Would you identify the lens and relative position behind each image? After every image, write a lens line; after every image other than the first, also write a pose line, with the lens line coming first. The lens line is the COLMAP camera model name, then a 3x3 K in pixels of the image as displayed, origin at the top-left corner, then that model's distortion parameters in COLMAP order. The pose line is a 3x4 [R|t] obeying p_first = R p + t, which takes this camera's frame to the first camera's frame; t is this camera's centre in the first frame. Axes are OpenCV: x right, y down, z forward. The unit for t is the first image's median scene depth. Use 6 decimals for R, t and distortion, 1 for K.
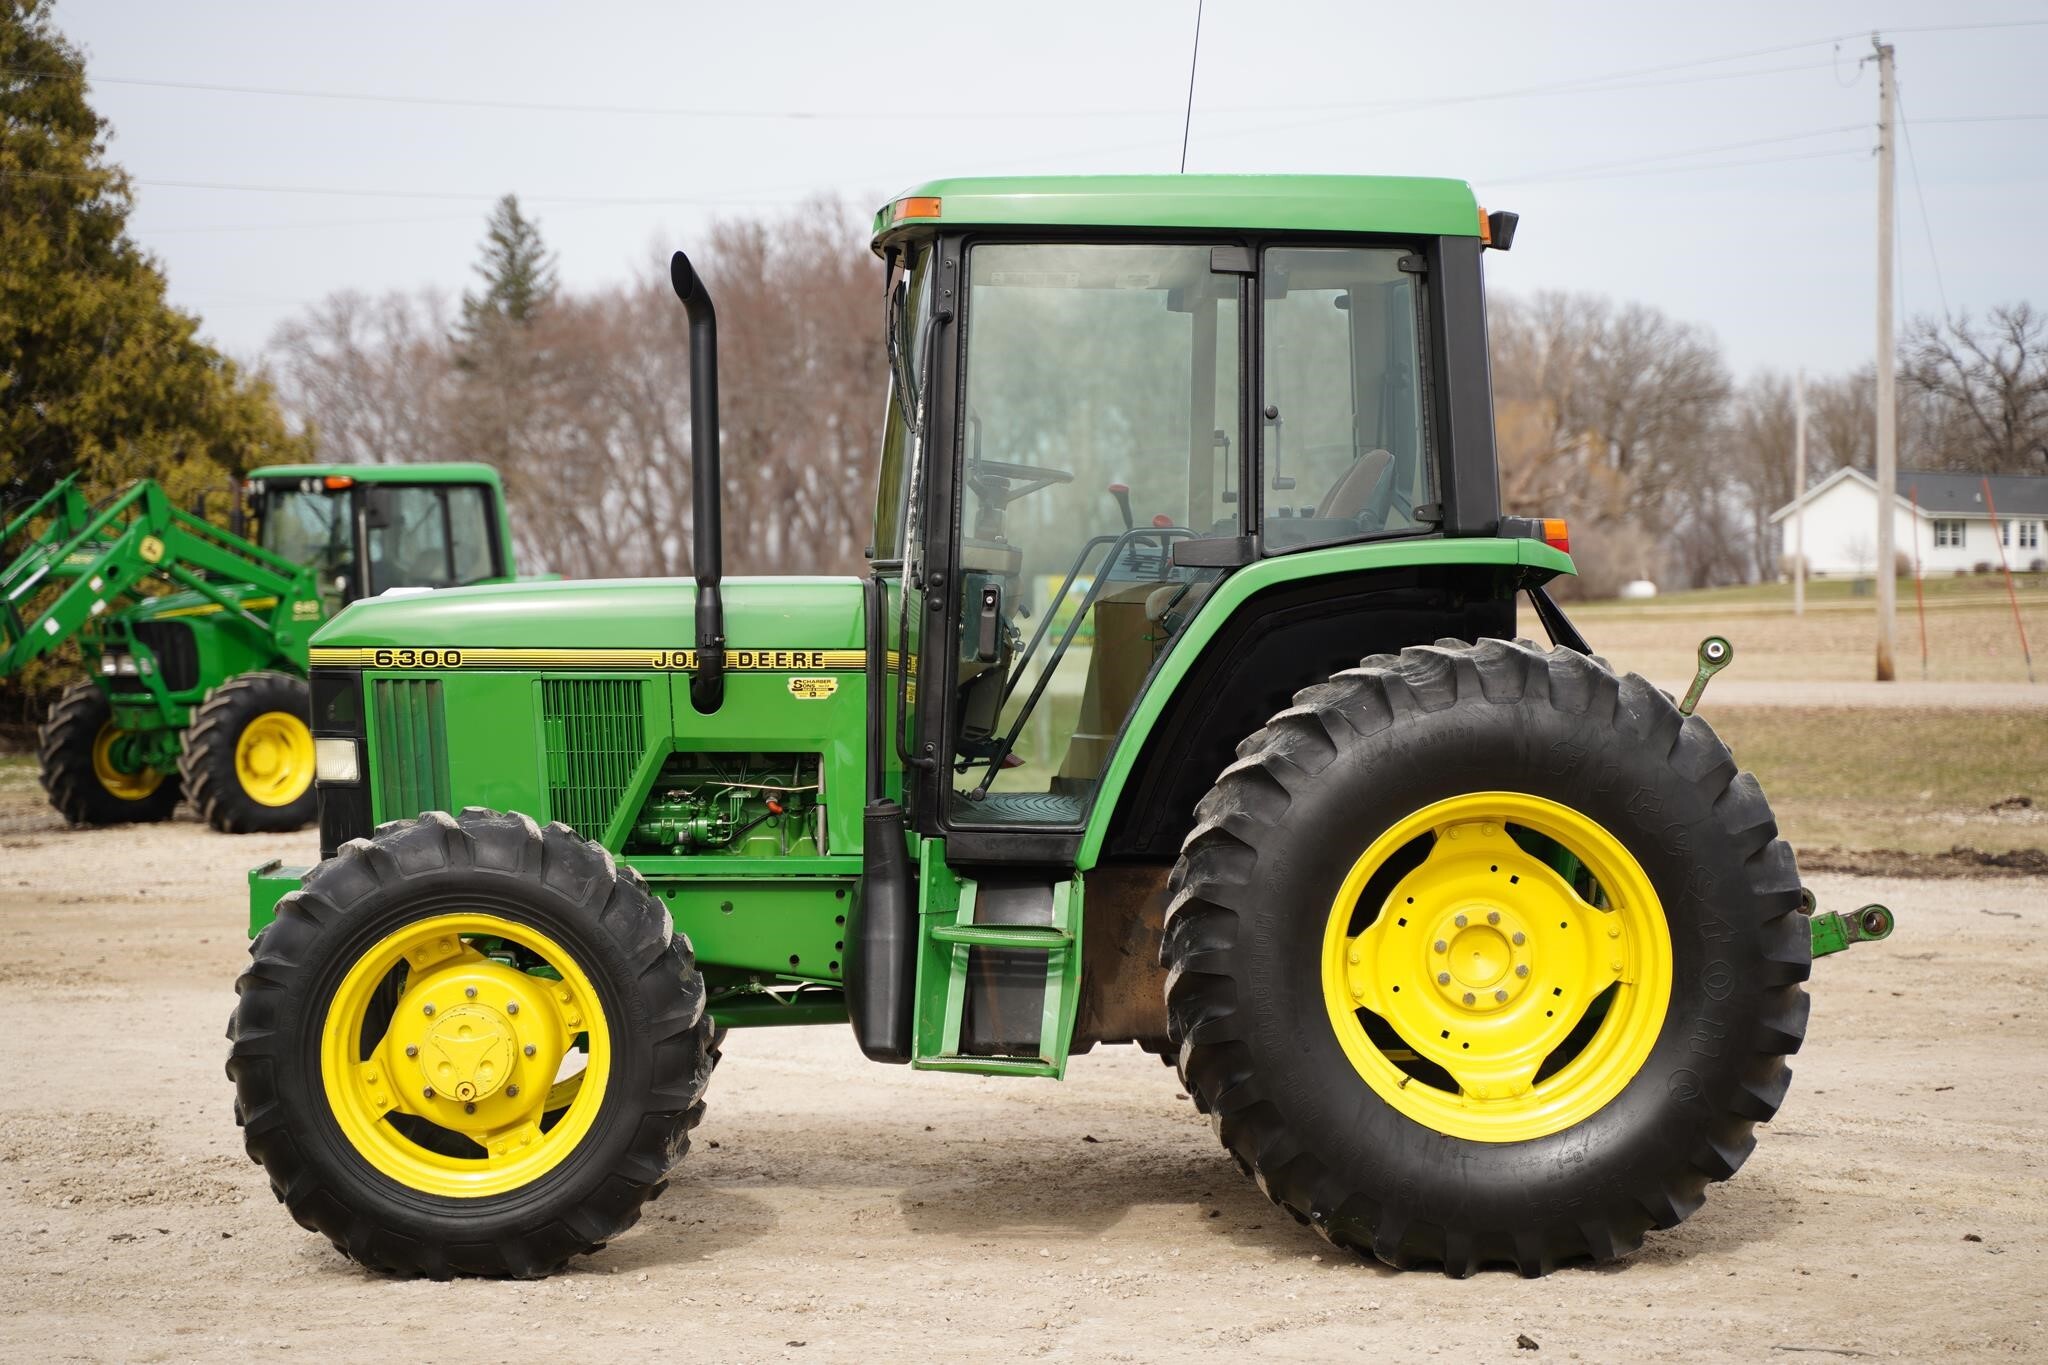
lens RADIAL K [[4209.6, 0, 1027.6], [0, 4209.6, 679.6], [0, 0, 1]] dist [0.285965, 0.000000]
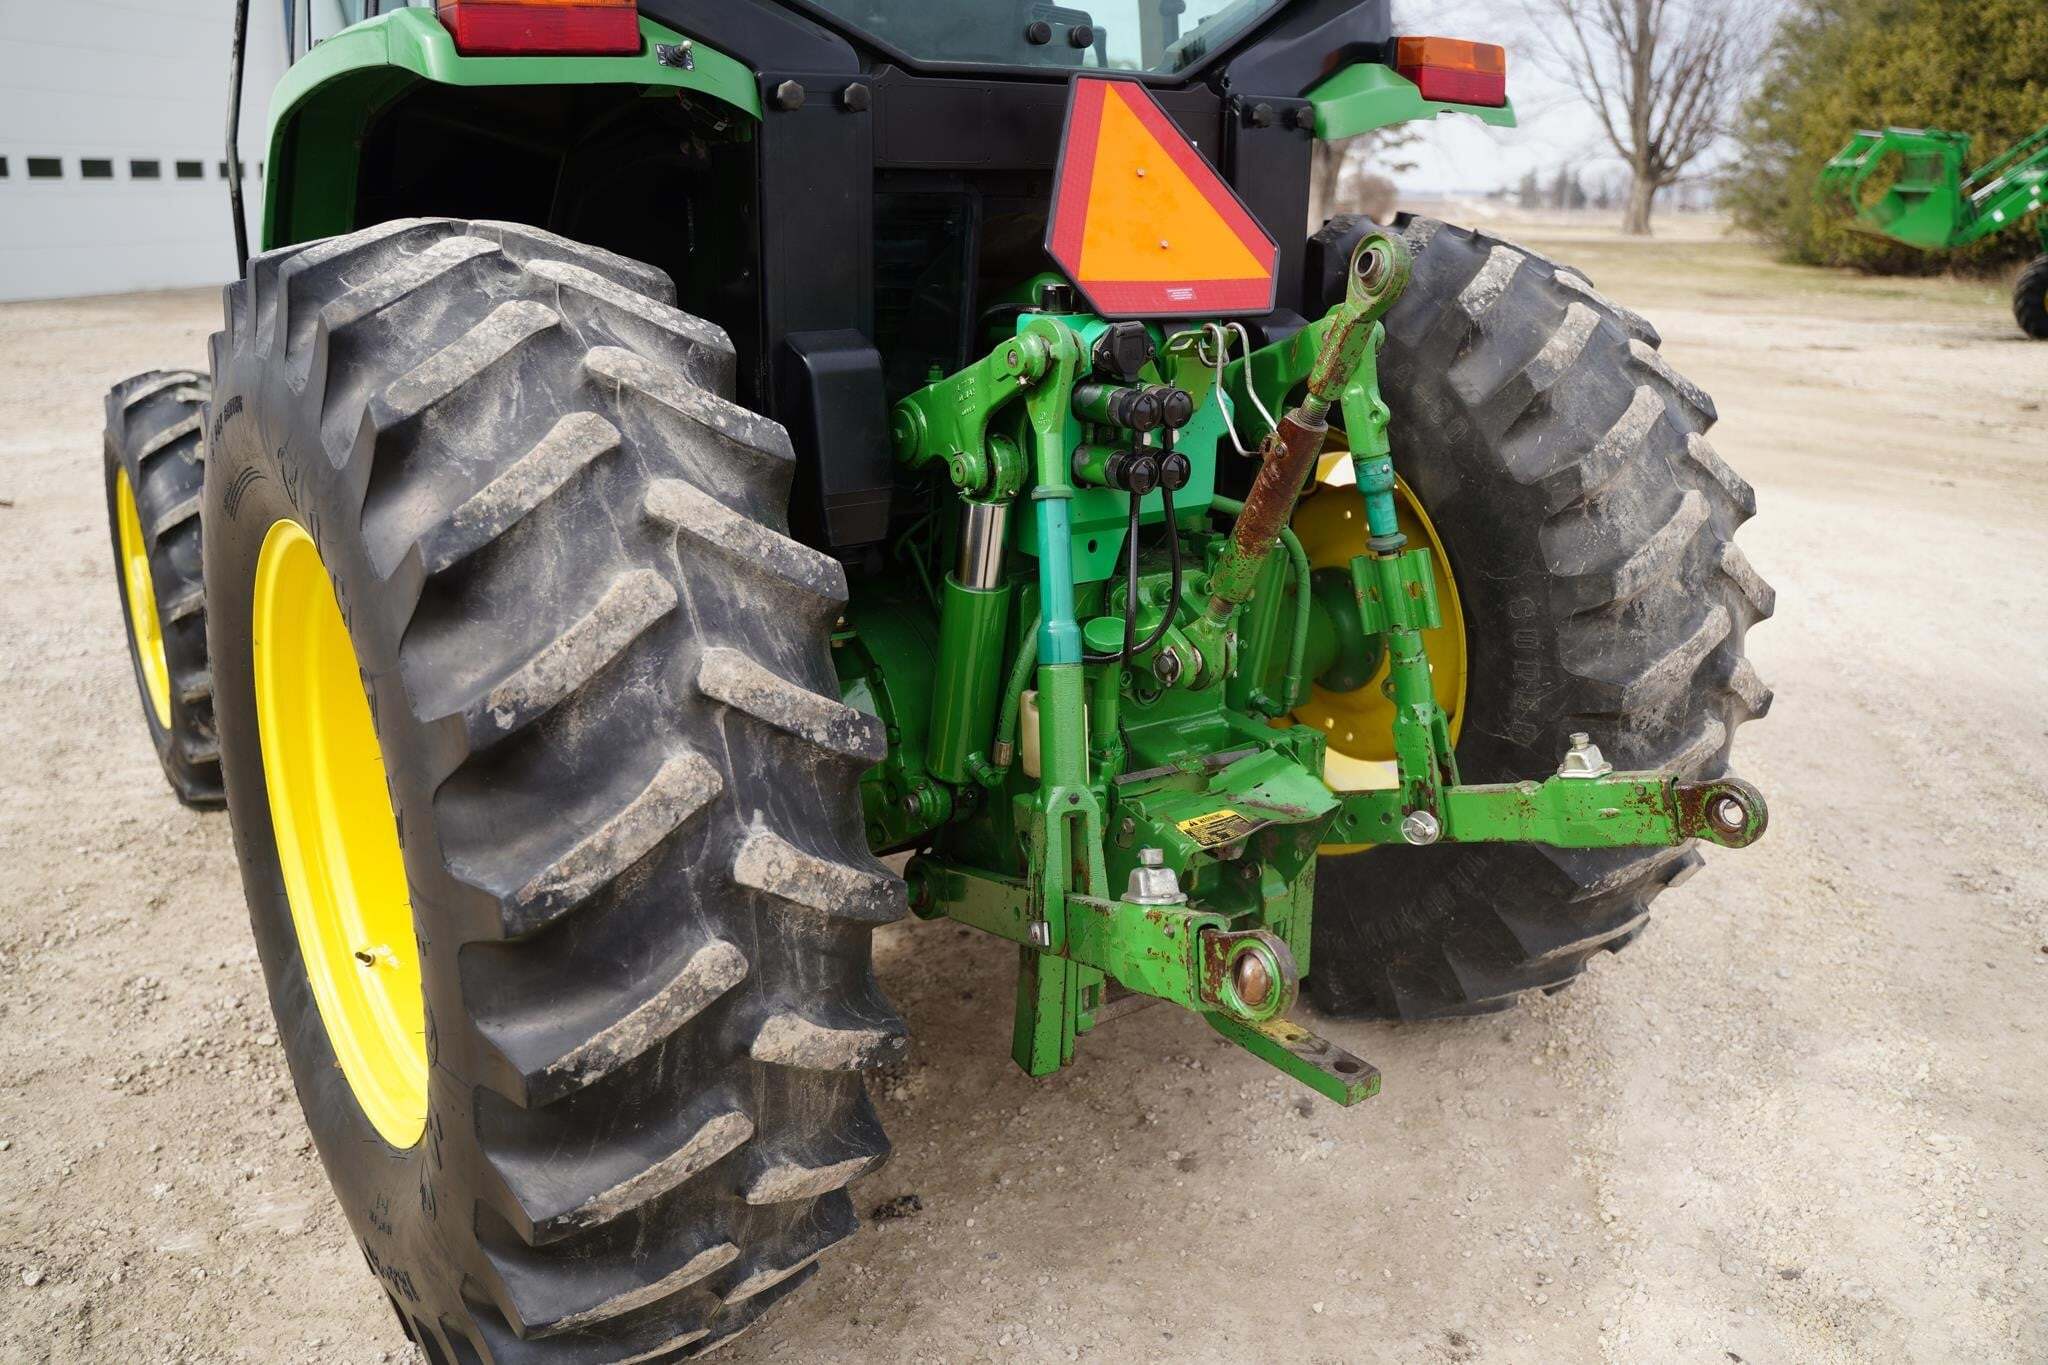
lens RADIAL K [[1665.2, 0, 1012.5], [0, 1665.2, 674.7], [0, 0, 1]] dist [-0.113674, 0.090011]
pose [[0.550471, 0.246818, -0.797535, 0.303640], [-0.027741, 0.960179, 0.278005, -0.013109], [0.834393, -0.130909, 0.535398, 0.899888]]
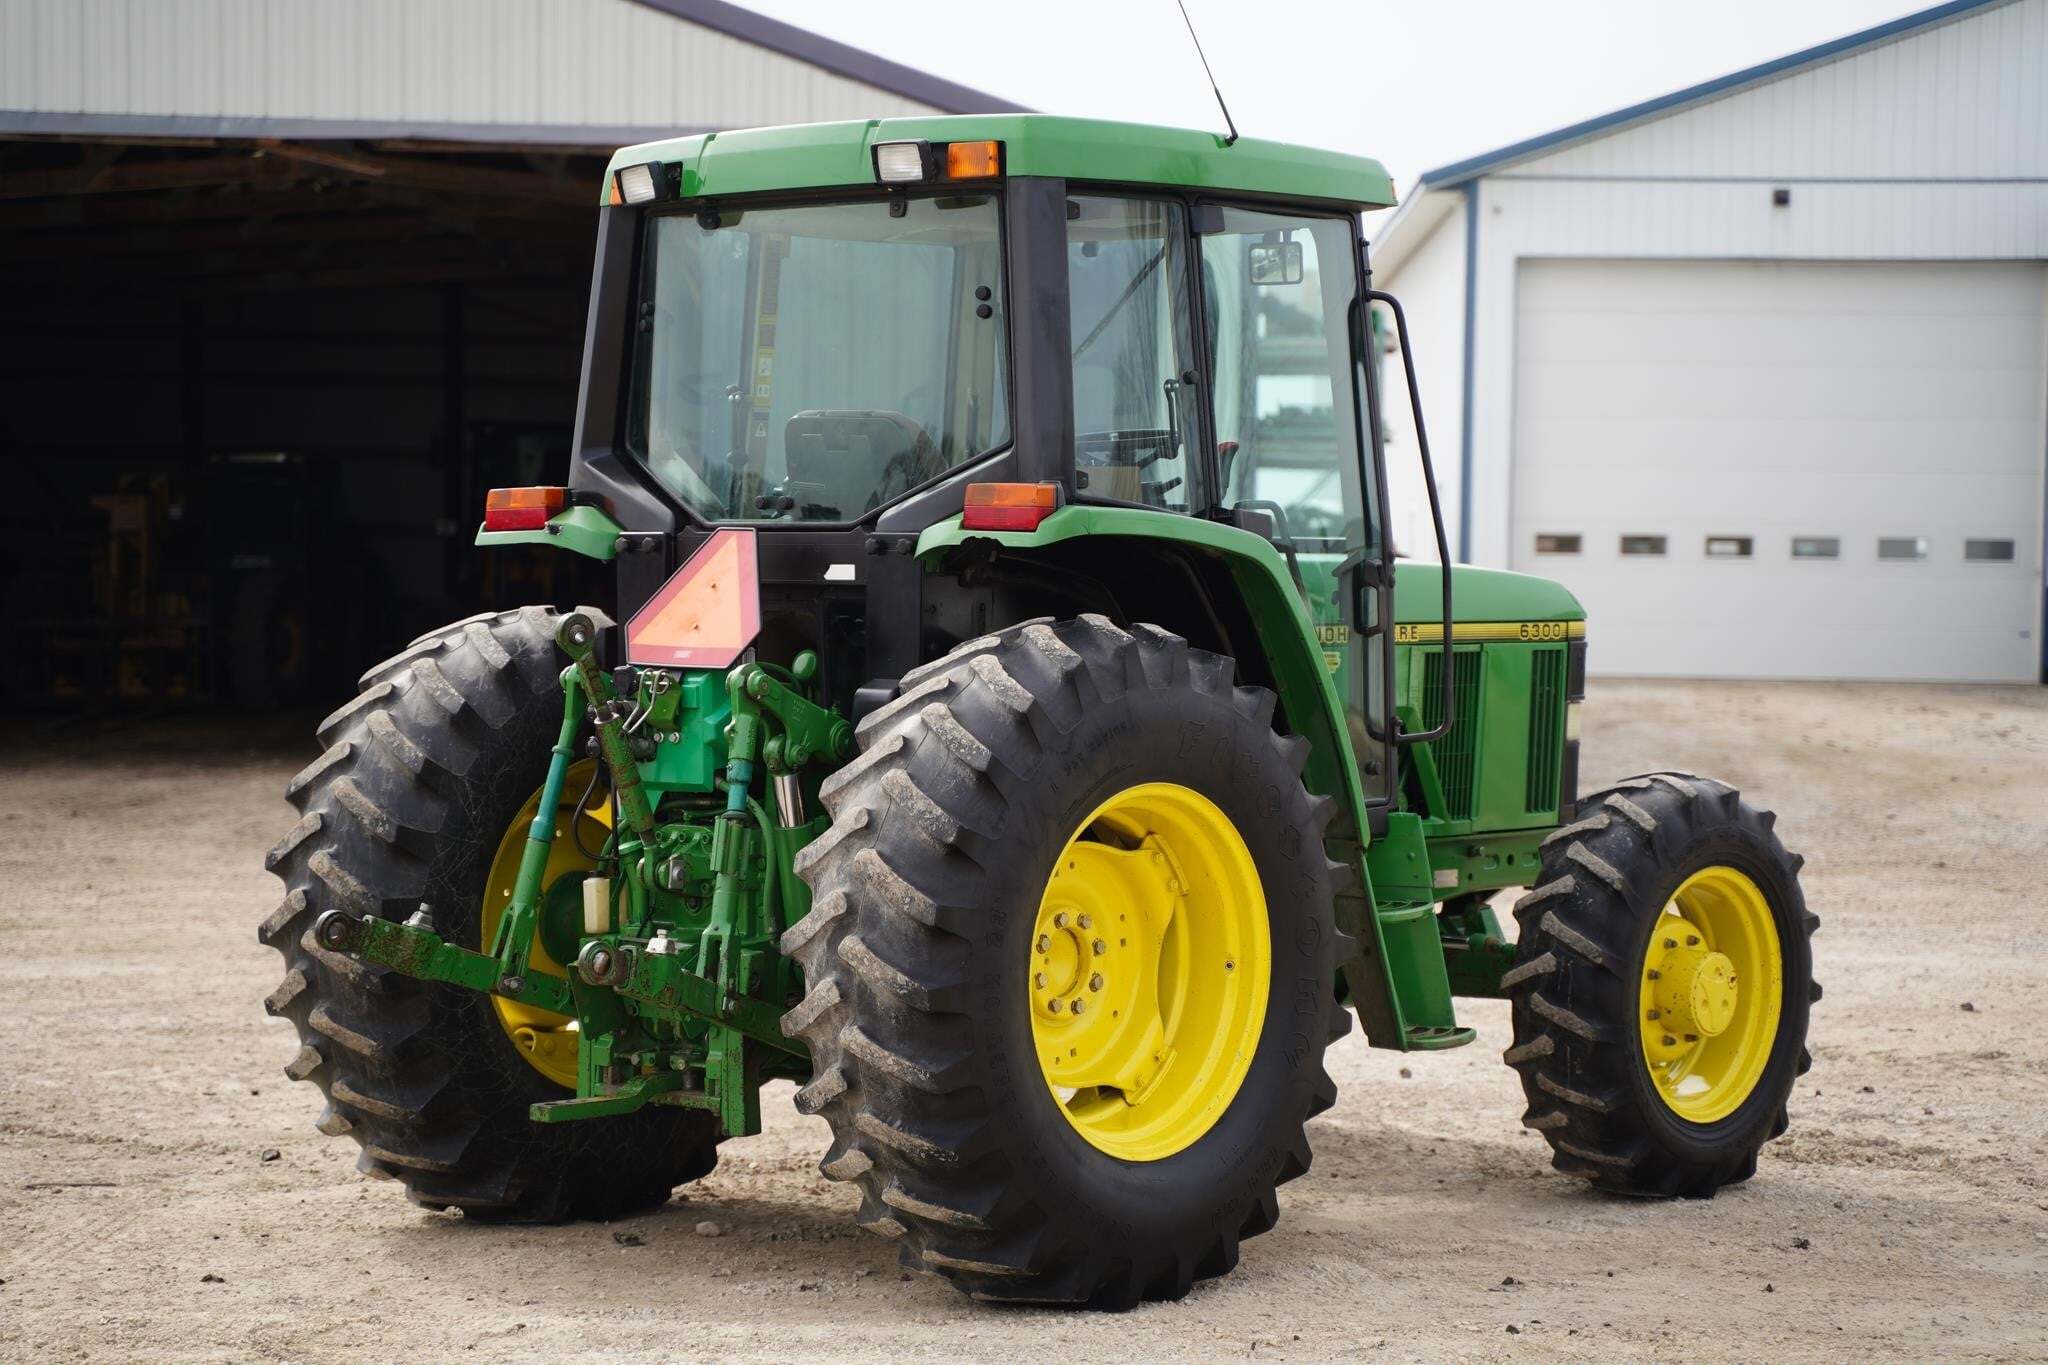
lens RADIAL K [[4209.6, 0, 1026.6], [0, 4209.6, 680.8], [0, 0, 1]] dist [0.285965, 0.000000]
pose [[-0.691617, 0.012743, -0.722152, 0.737660], [-0.022968, 0.998951, 0.039624, -0.033540], [0.721900, 0.043991, -0.690598, 1.712616]]
